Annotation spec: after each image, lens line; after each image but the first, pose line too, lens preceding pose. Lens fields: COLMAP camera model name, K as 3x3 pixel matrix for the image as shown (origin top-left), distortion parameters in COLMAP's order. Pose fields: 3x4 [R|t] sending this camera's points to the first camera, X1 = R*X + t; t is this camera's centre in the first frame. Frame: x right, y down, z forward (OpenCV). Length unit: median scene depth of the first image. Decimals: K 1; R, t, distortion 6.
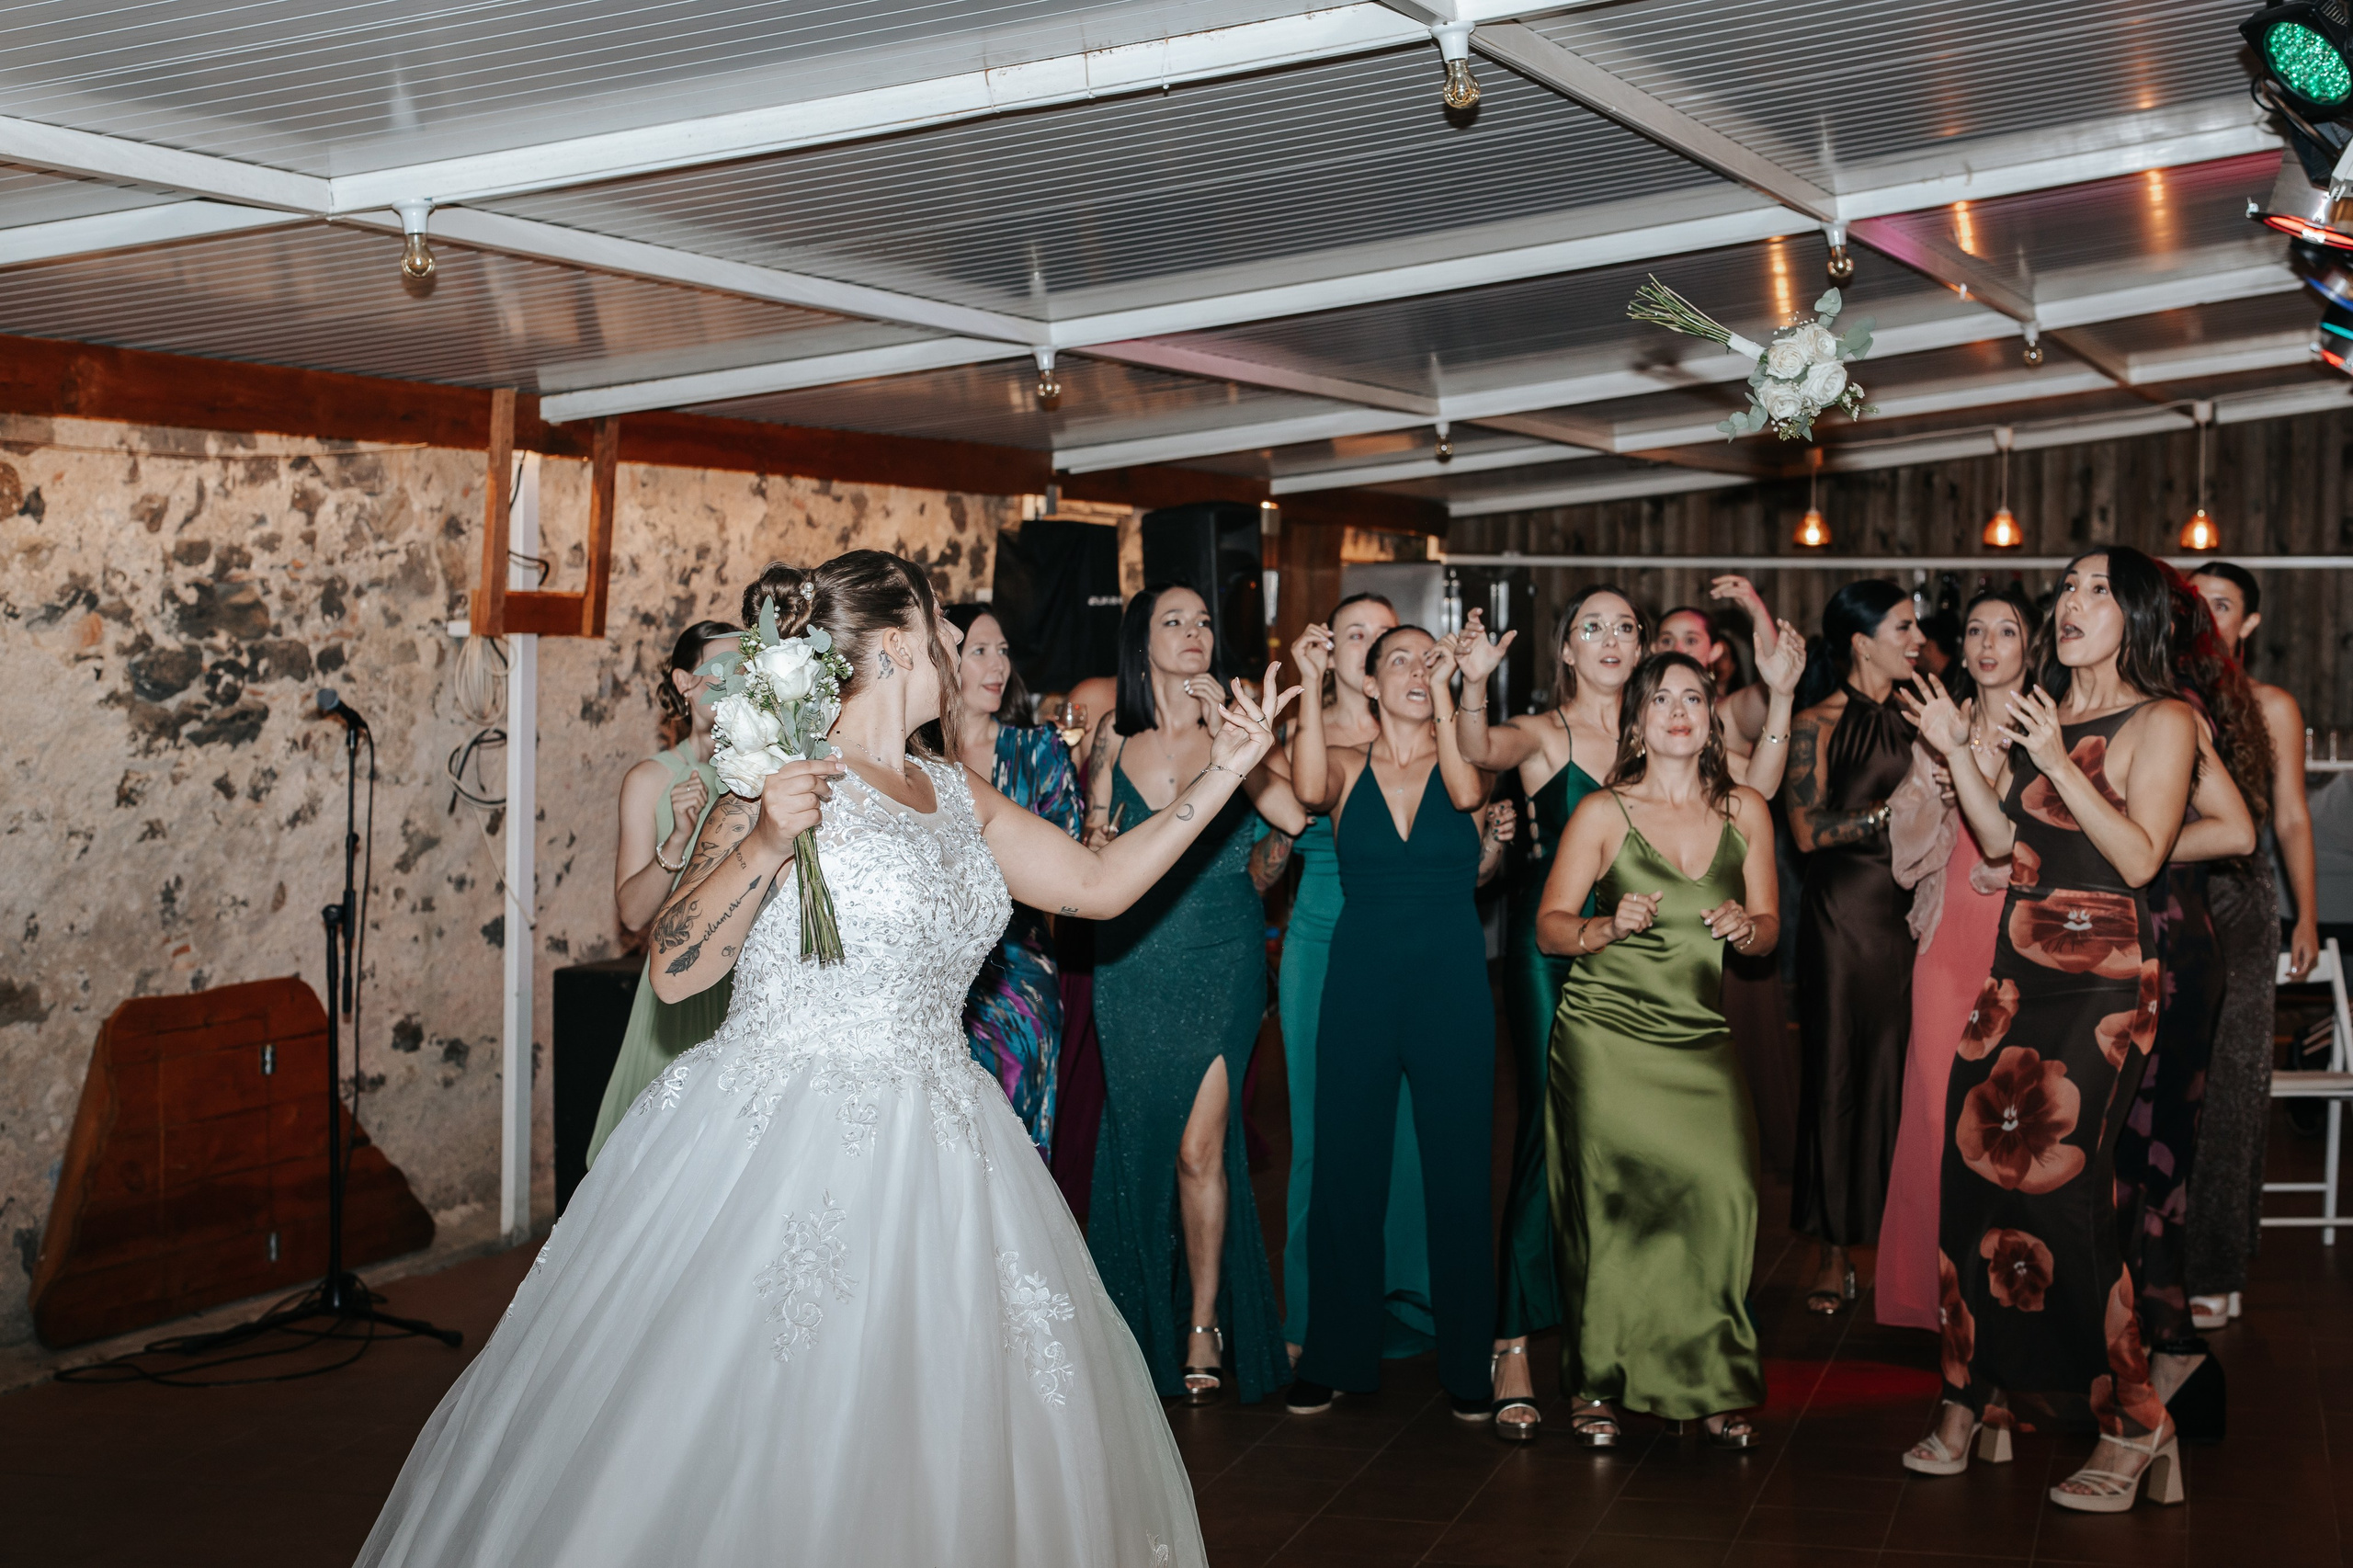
lens RADIAL K [[3435.9, 0, 1236.6], [0, 3435.9, 705.5], [0, 0, 1]] dist [0.086136, -0.131600]
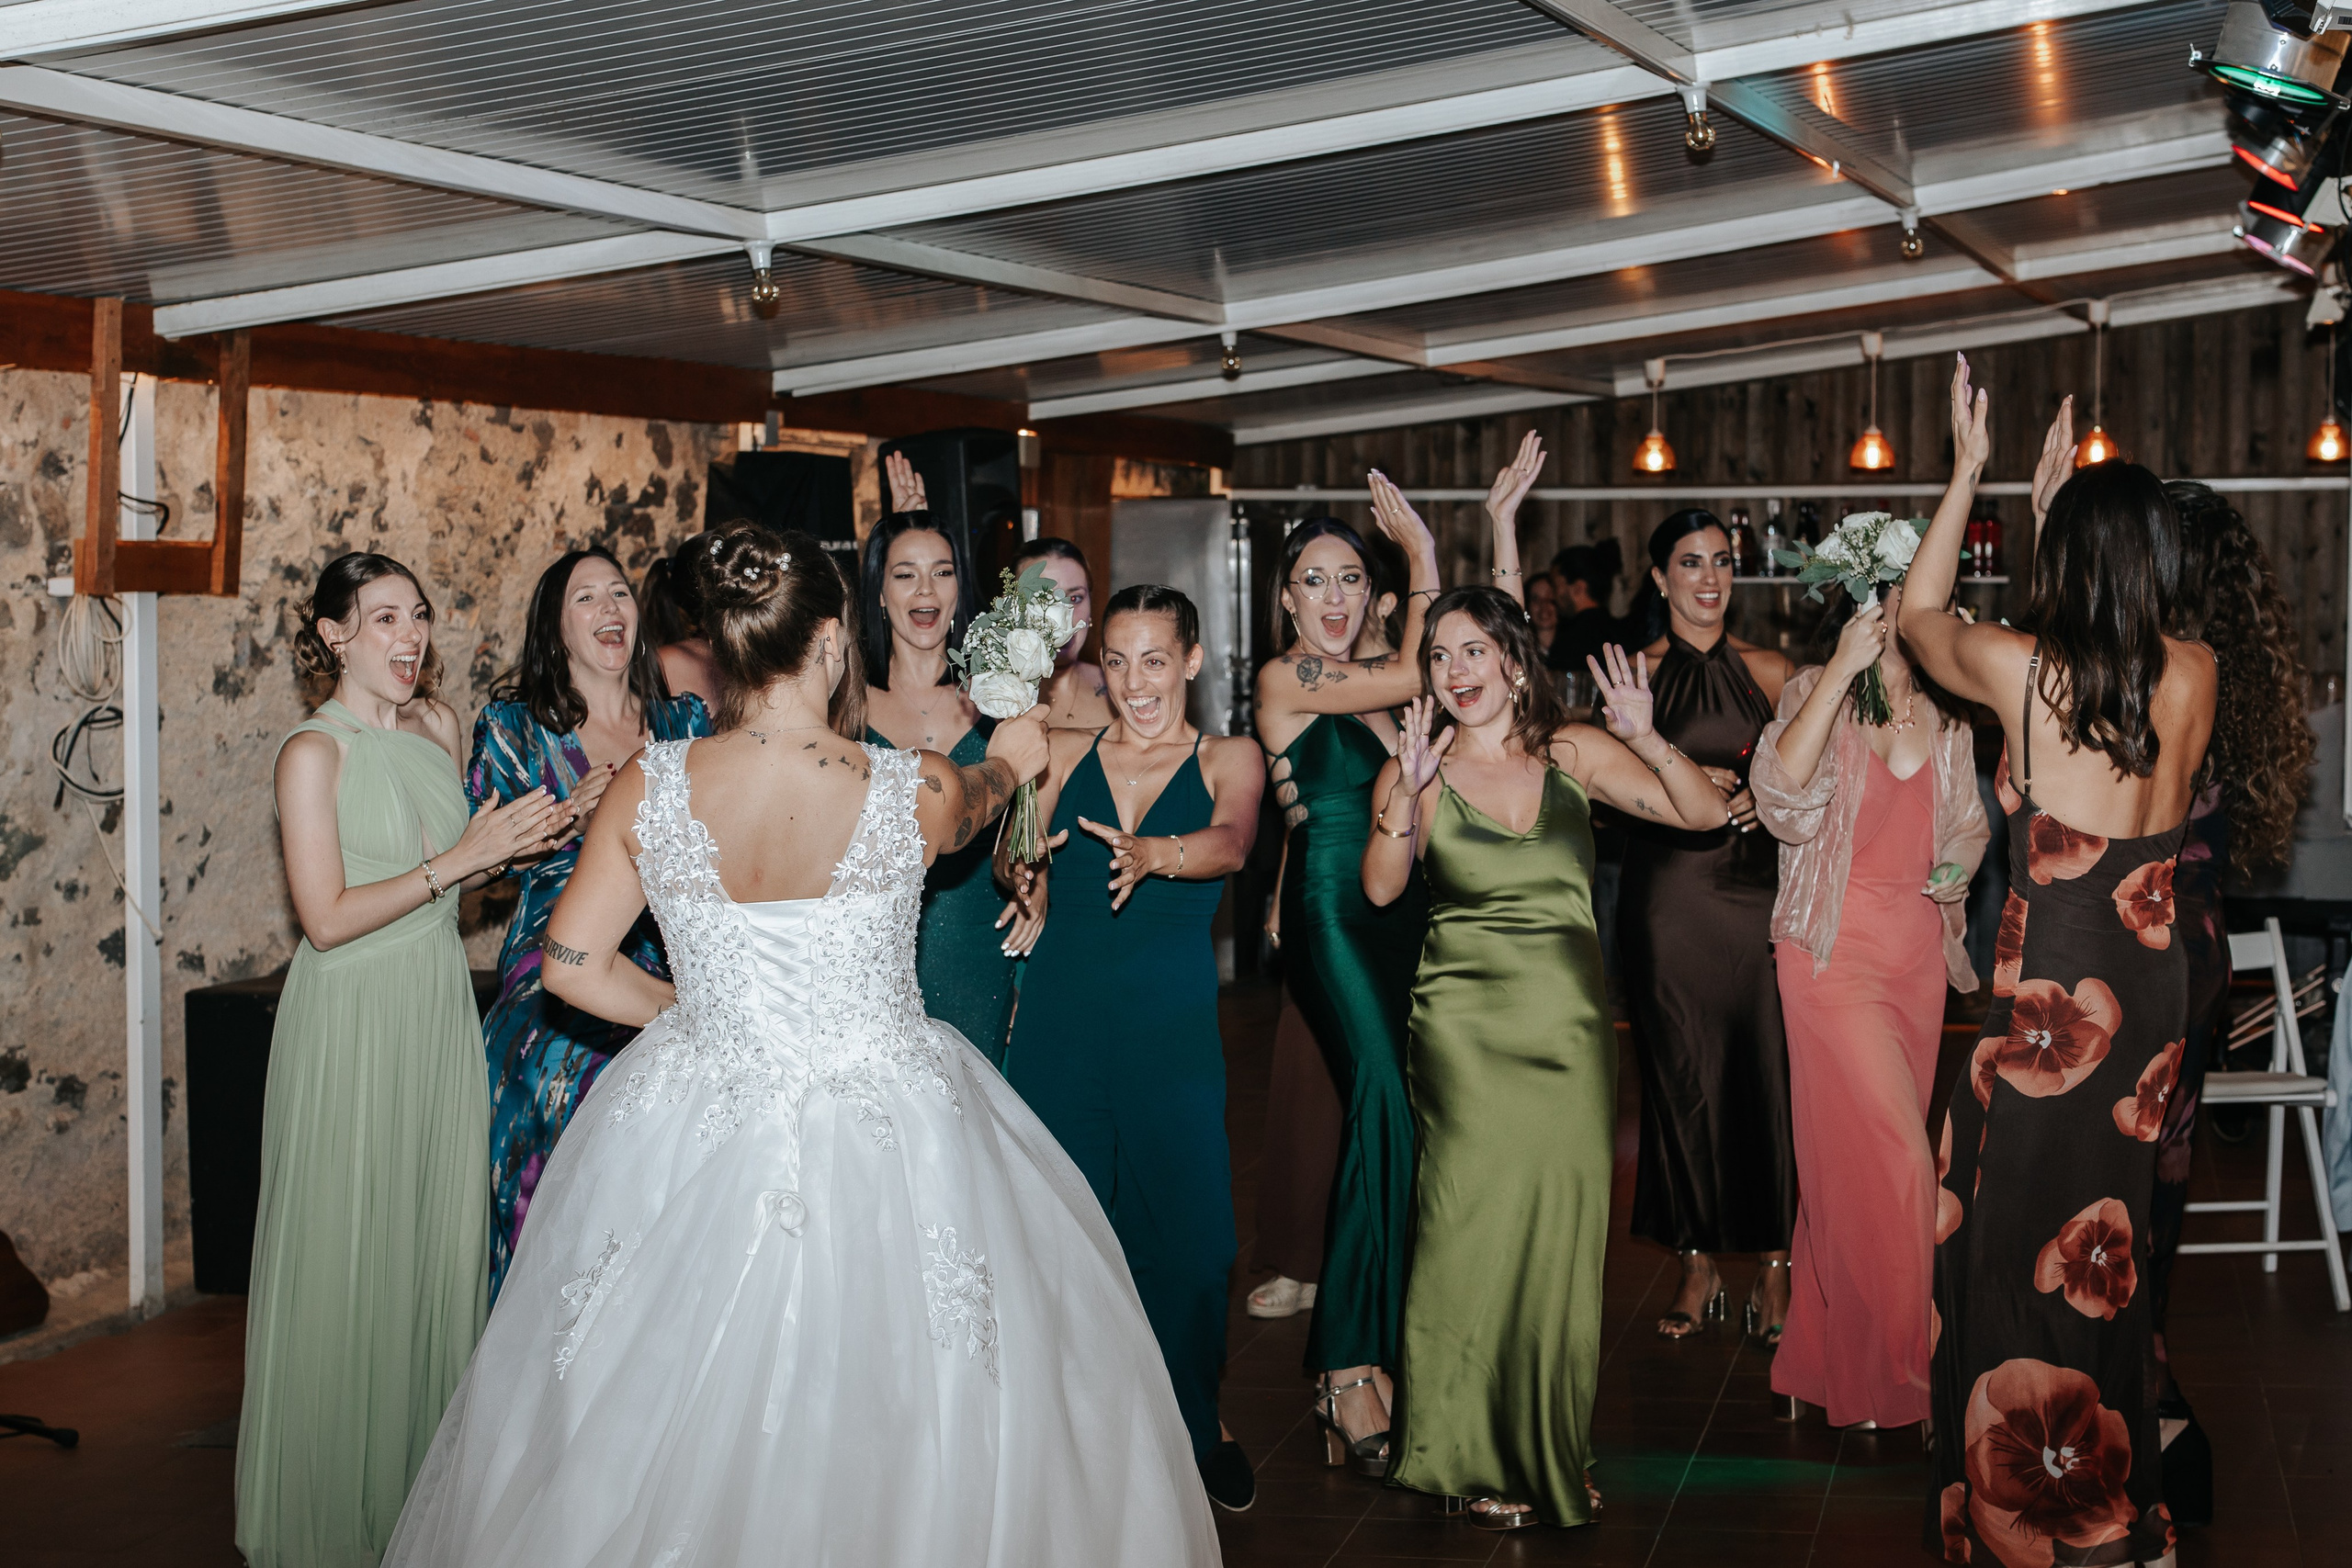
lens RADIAL K [[3874.6, 0, 1176.0], [0, 3874.6, 784.0], [0, 0, 1]] dist [0.077902, -0.087138]
pose [[0.998732, -0.015831, 0.047795, -0.001502], [0.014371, 0.999424, 0.030736, 0.000320], [-0.048254, -0.030011, 0.998384, 0.040456]]
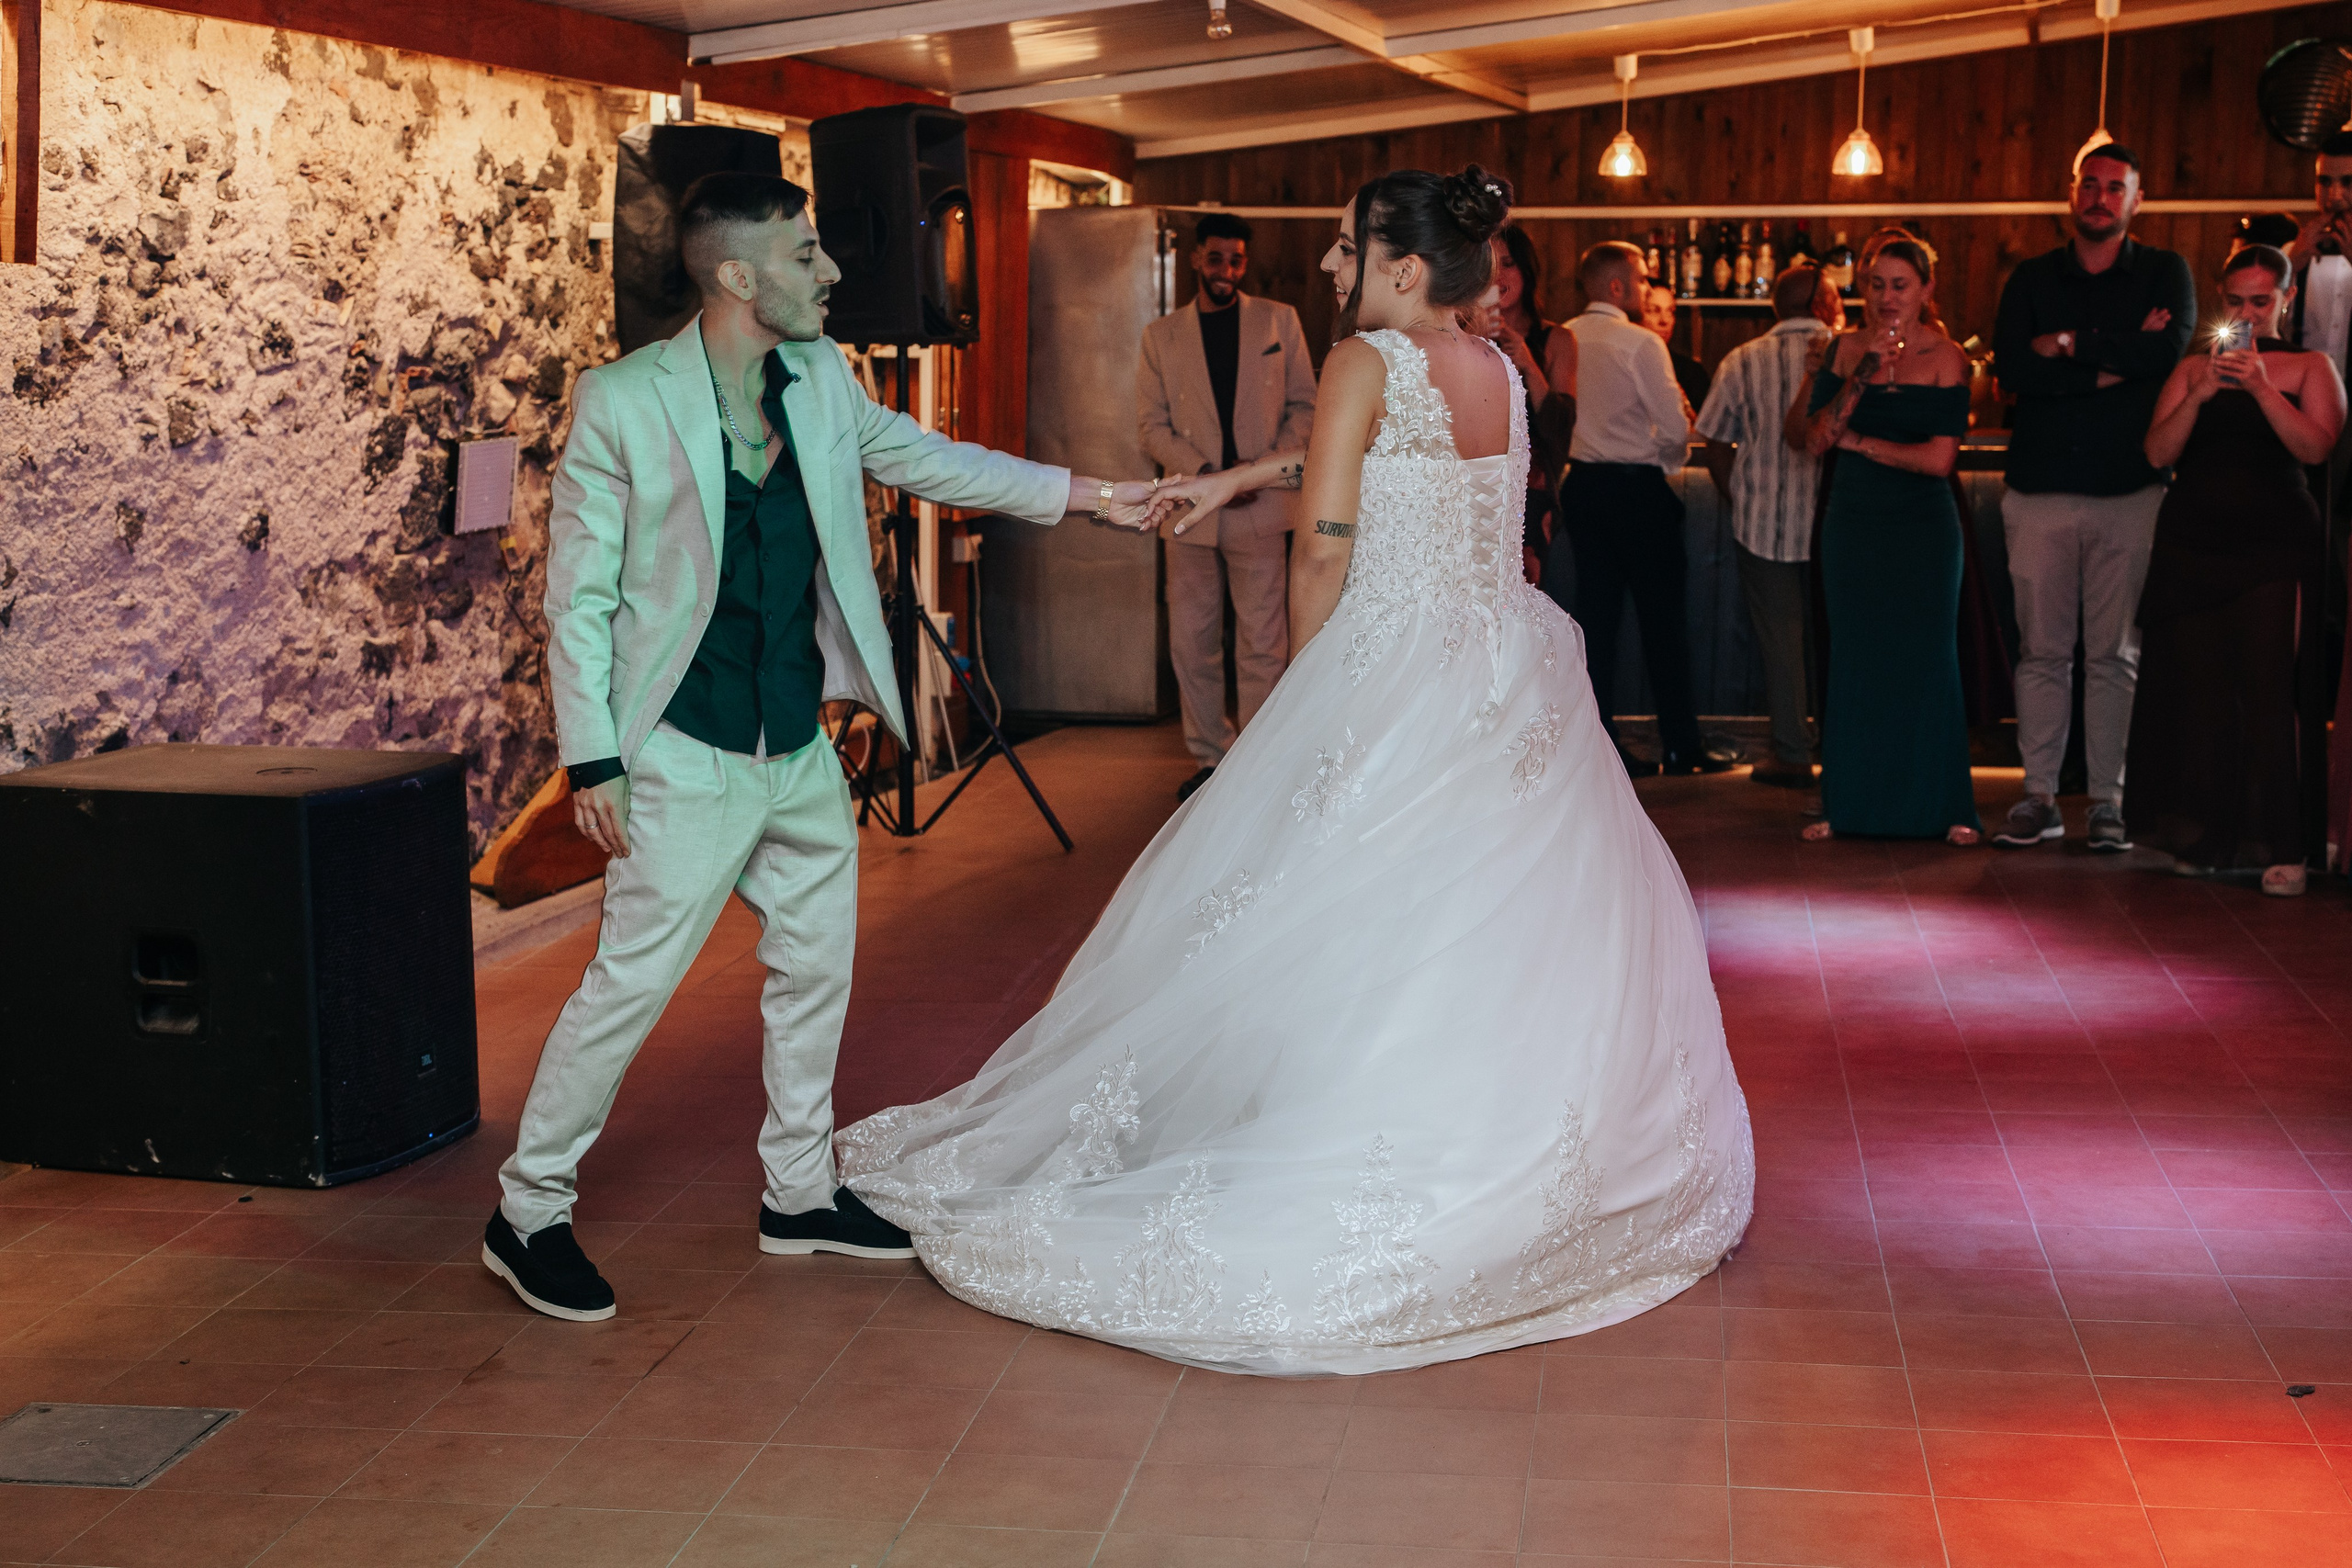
lens RADIAL K [[3168.3, 0, 1109.9], [0, 3168.3, 822.0], [0, 0, 1]] dist [0.051533, -0.034323]
pose [[0.995070, -0.018729, 0.097389, -0.041034], [0.005638, 0.991101, 0.132992, 0.005041], [-0.099013, -0.131788, 0.986321, 0.362651]]
